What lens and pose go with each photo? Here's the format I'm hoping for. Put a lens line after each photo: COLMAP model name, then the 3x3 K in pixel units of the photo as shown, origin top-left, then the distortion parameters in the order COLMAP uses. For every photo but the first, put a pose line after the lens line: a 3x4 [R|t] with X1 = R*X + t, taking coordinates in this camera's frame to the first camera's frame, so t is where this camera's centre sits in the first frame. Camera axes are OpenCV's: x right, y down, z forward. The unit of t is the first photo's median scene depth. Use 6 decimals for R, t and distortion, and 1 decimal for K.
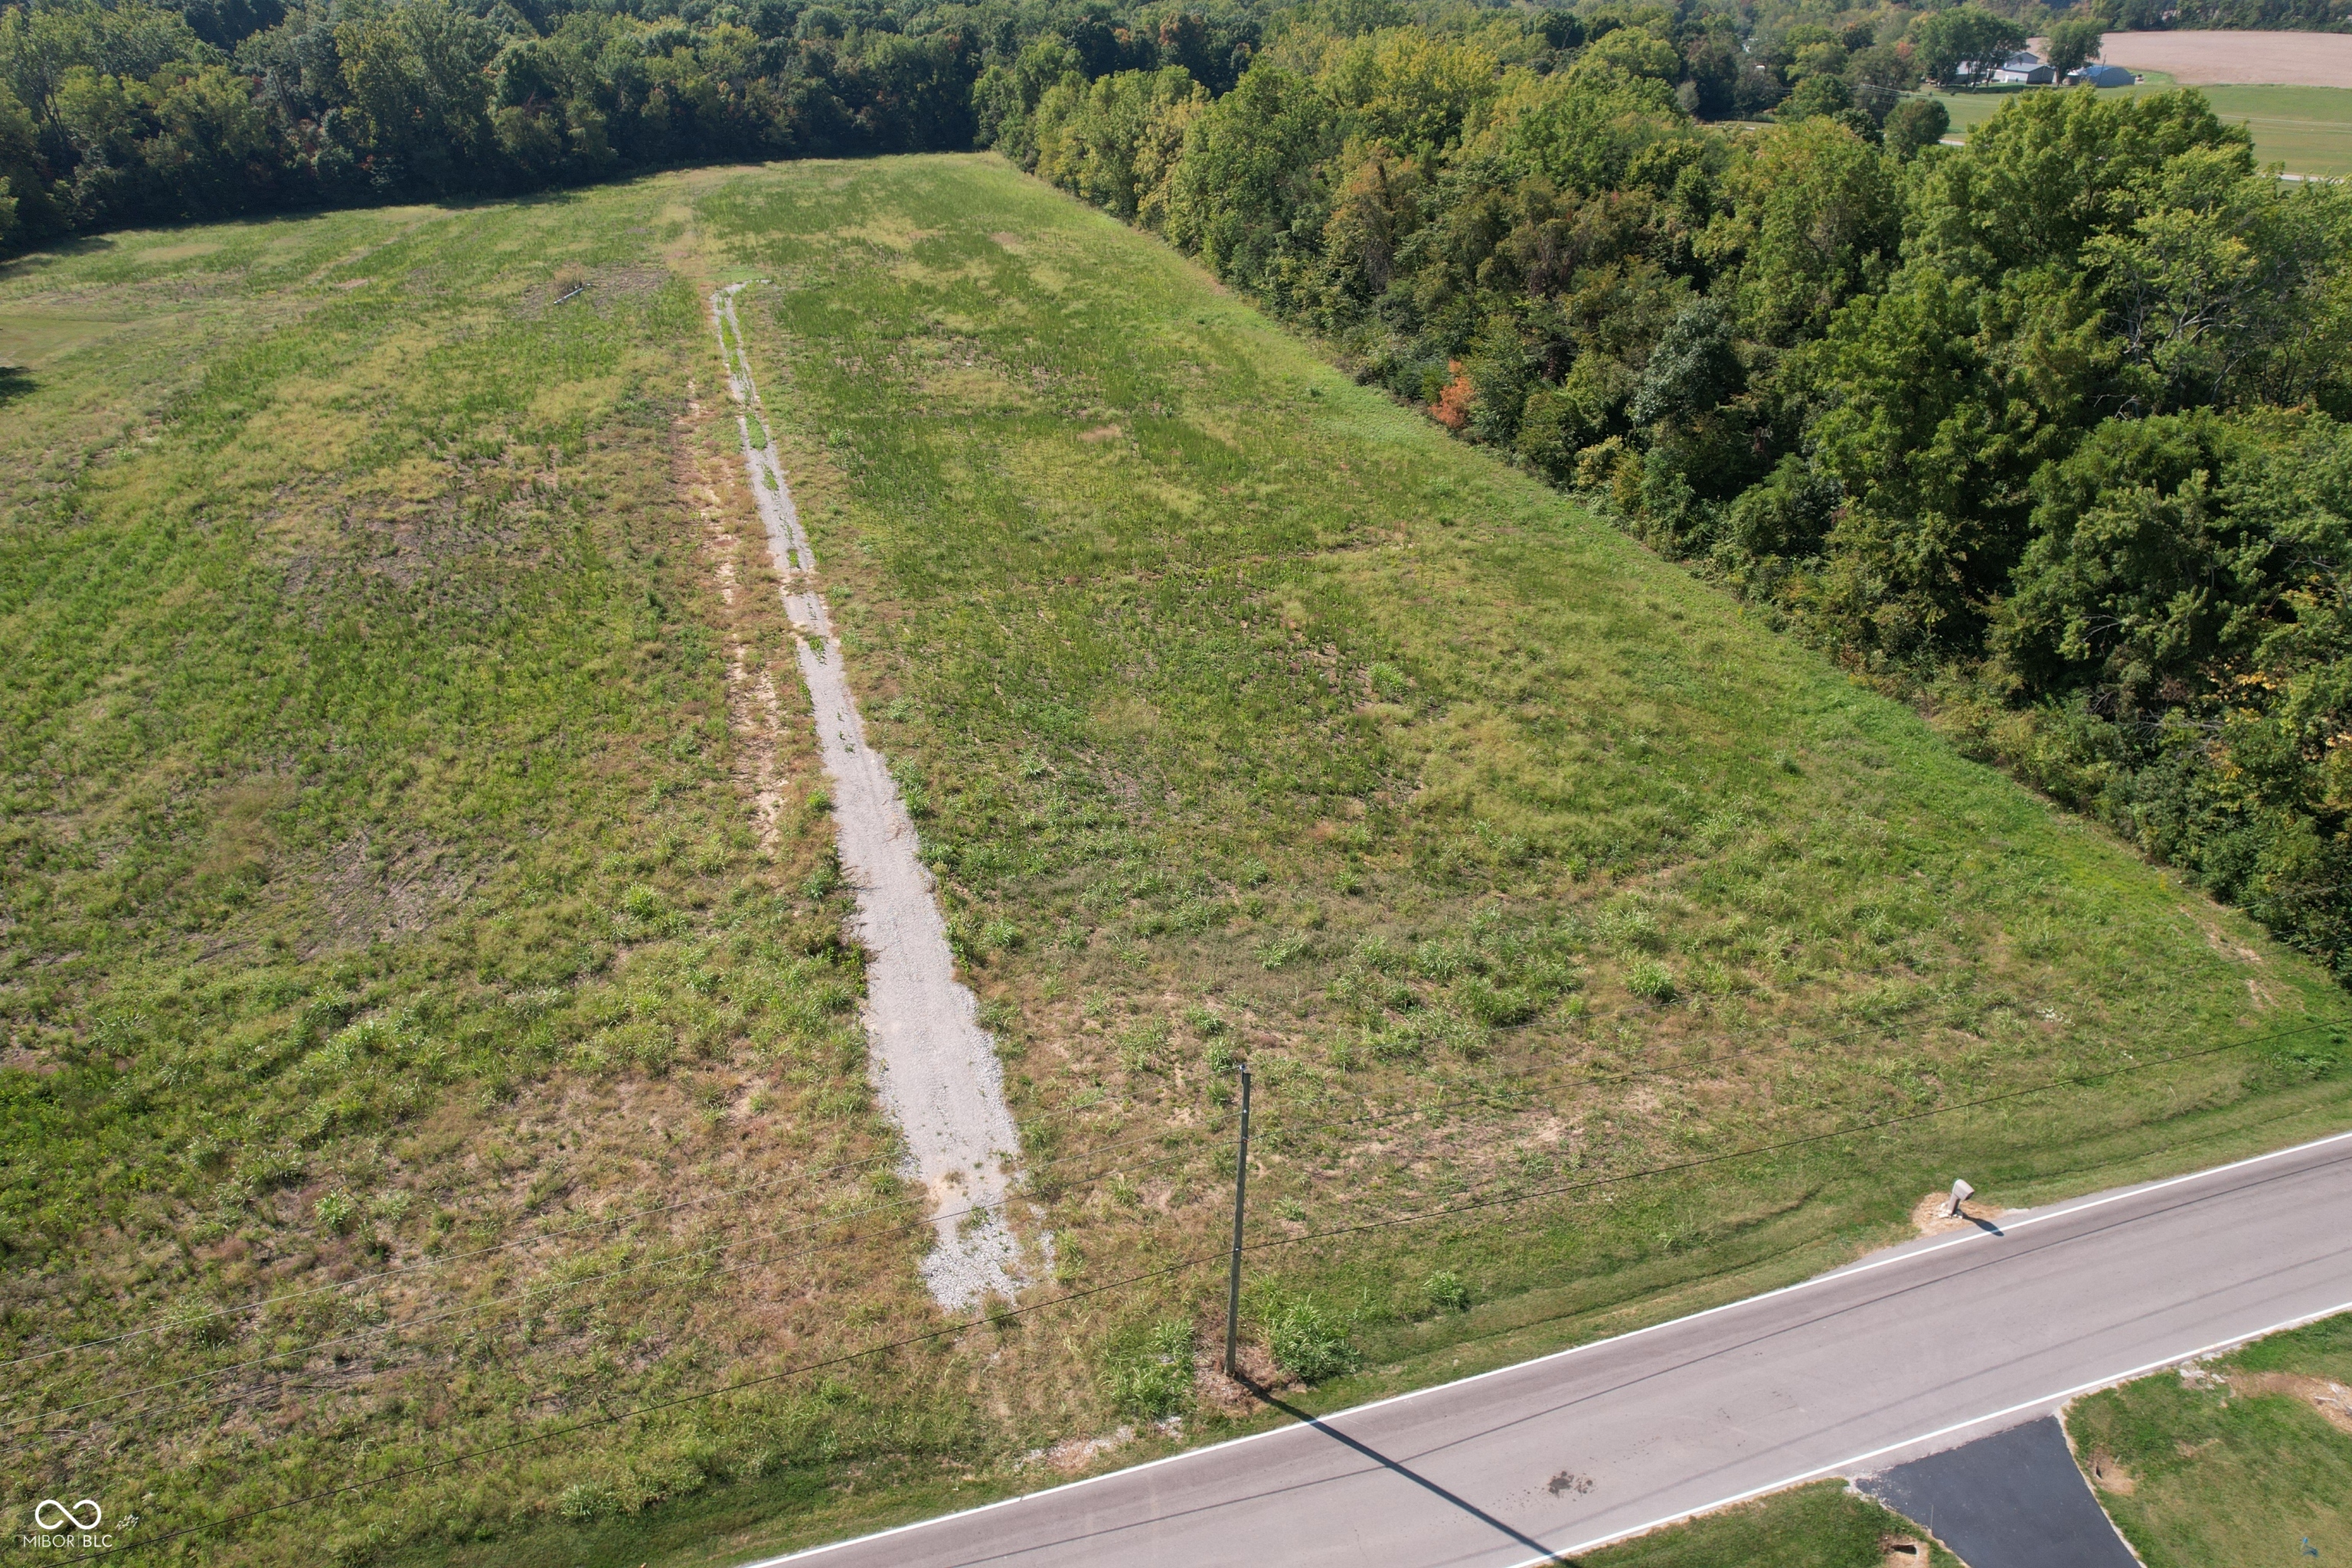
lens RADIAL K [[1490.9, 0, 1181.9], [0, 1490.9, 771.9], [0, 0, 1]] dist [-0.080945, 0.067394]
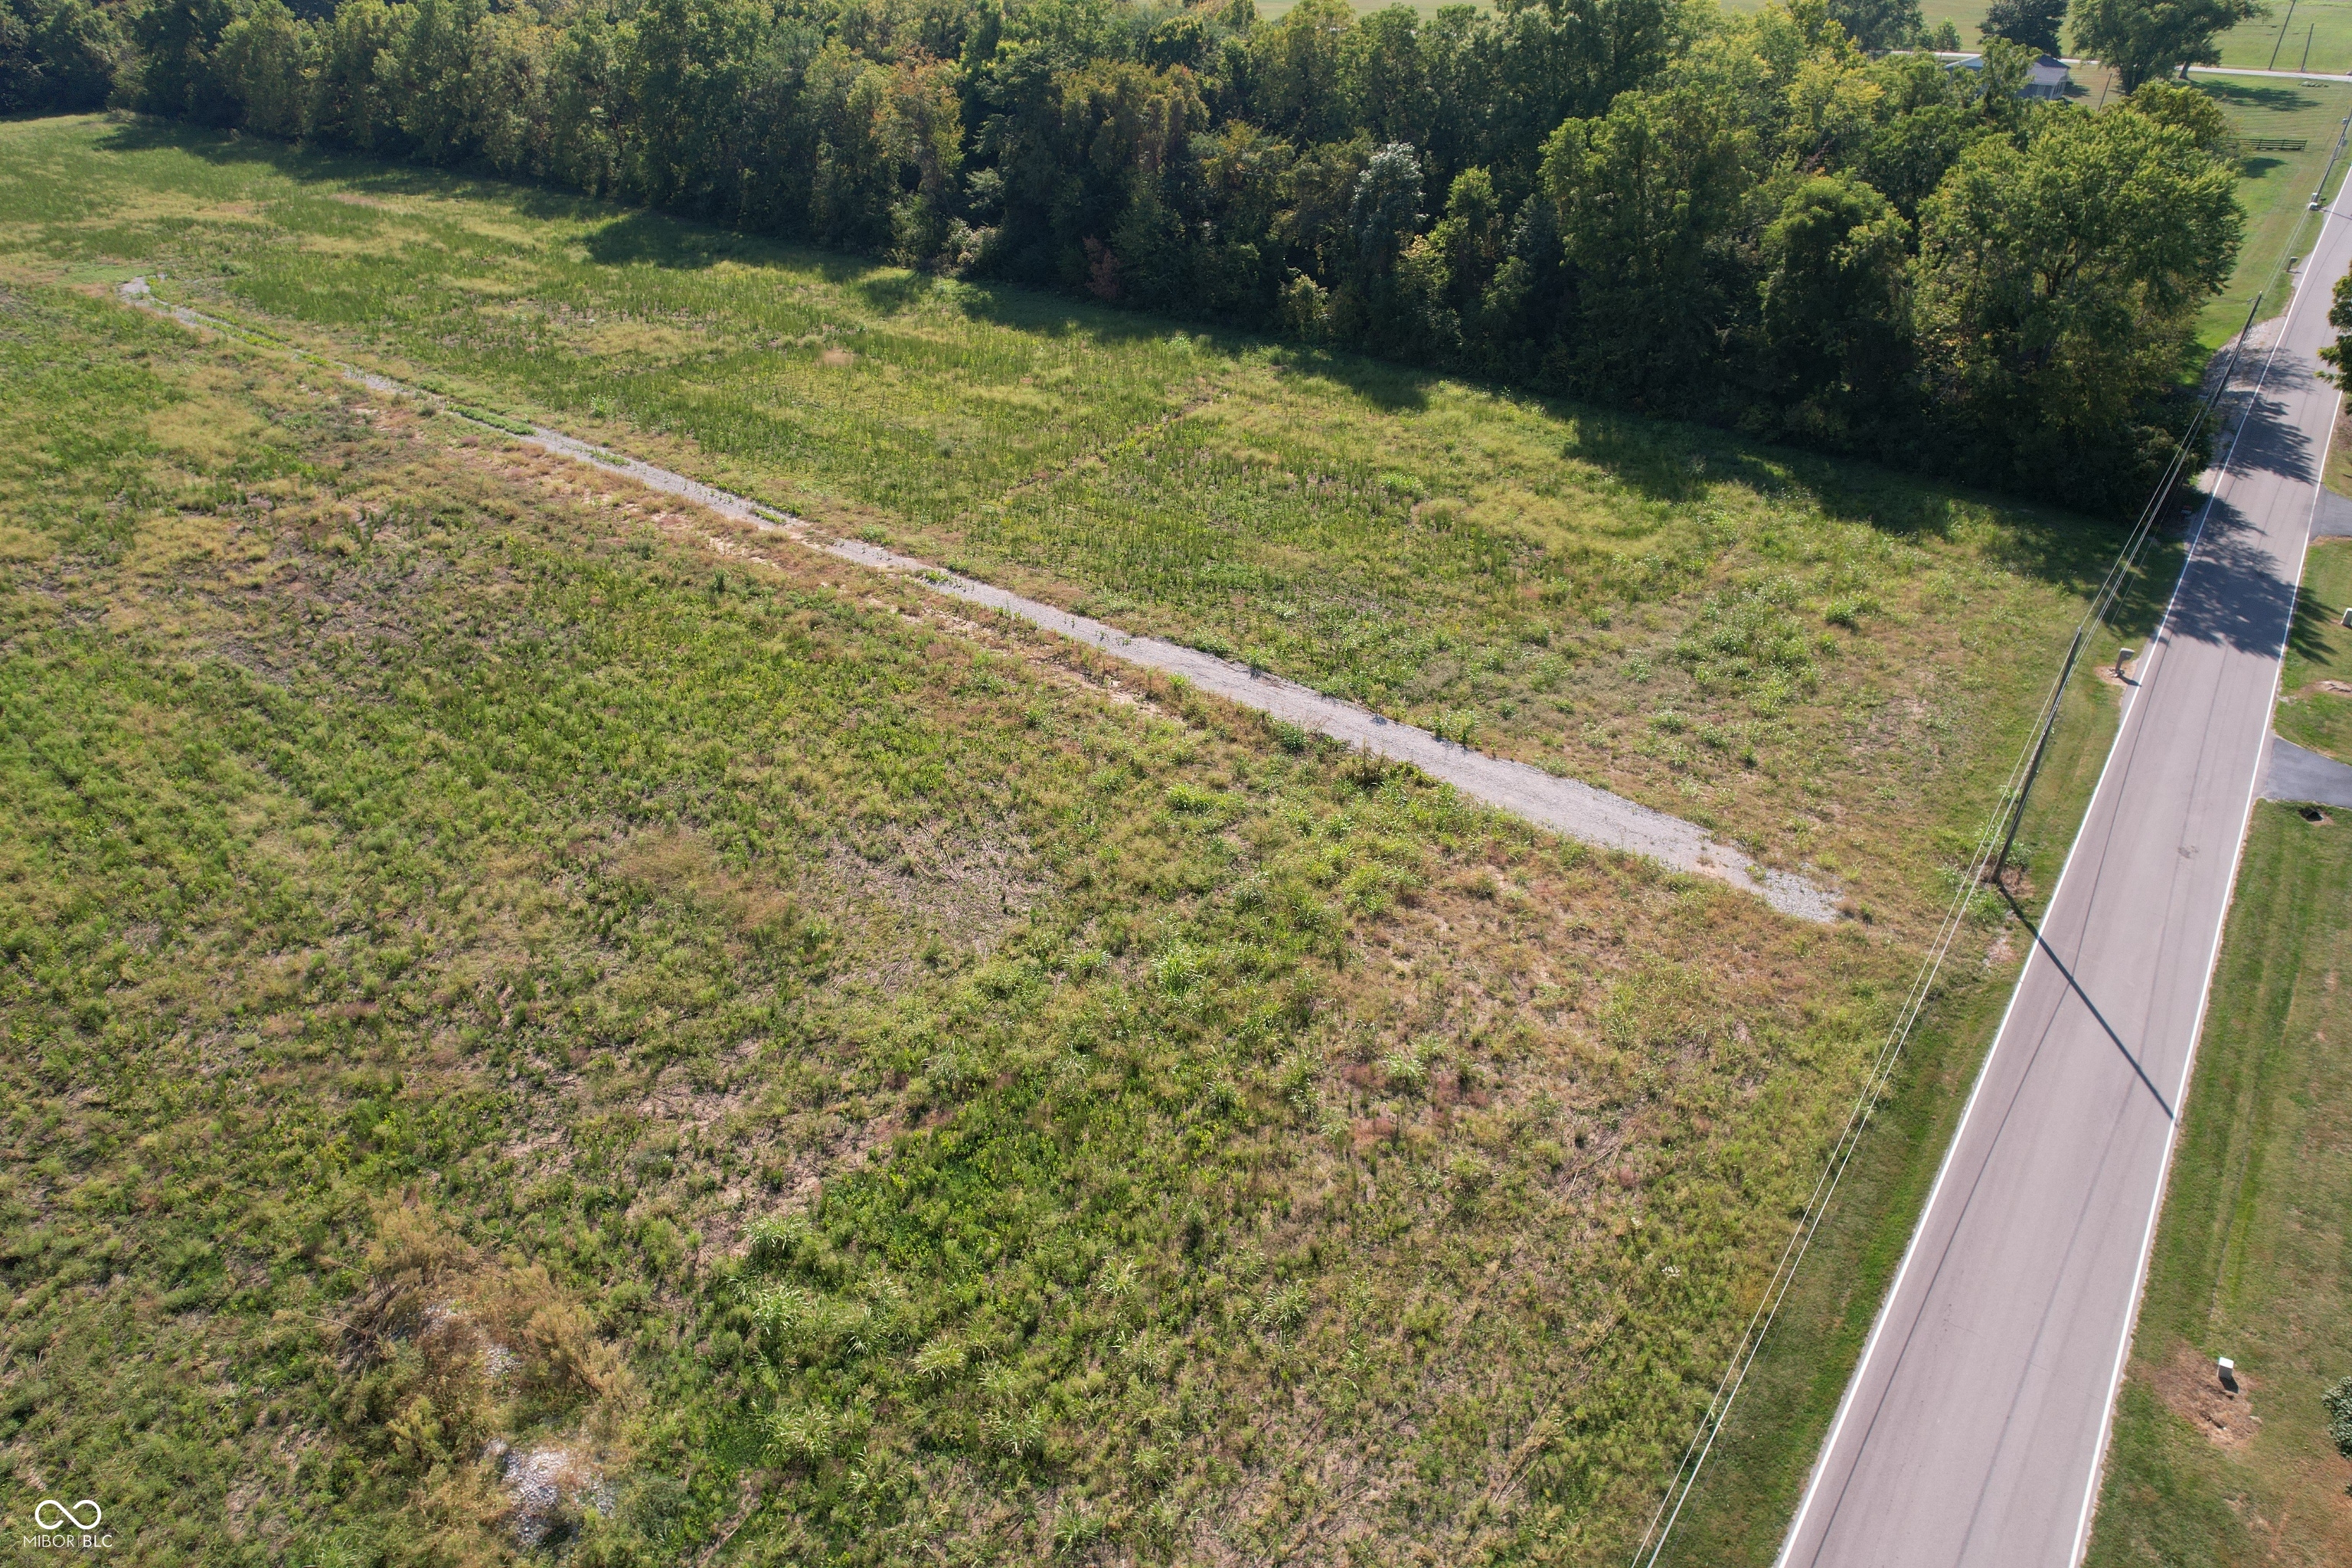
lens RADIAL K [[1490.9, 0, 1184.8], [0, 1490.9, 783.5], [0, 0, 1]] dist [-0.080945, 0.067394]
pose [[0.816554, -0.307002, 0.488866, -0.757480], [0.278877, 0.951270, 0.131576, -0.048672], [-0.505438, 0.028895, 0.862379, 0.111671]]
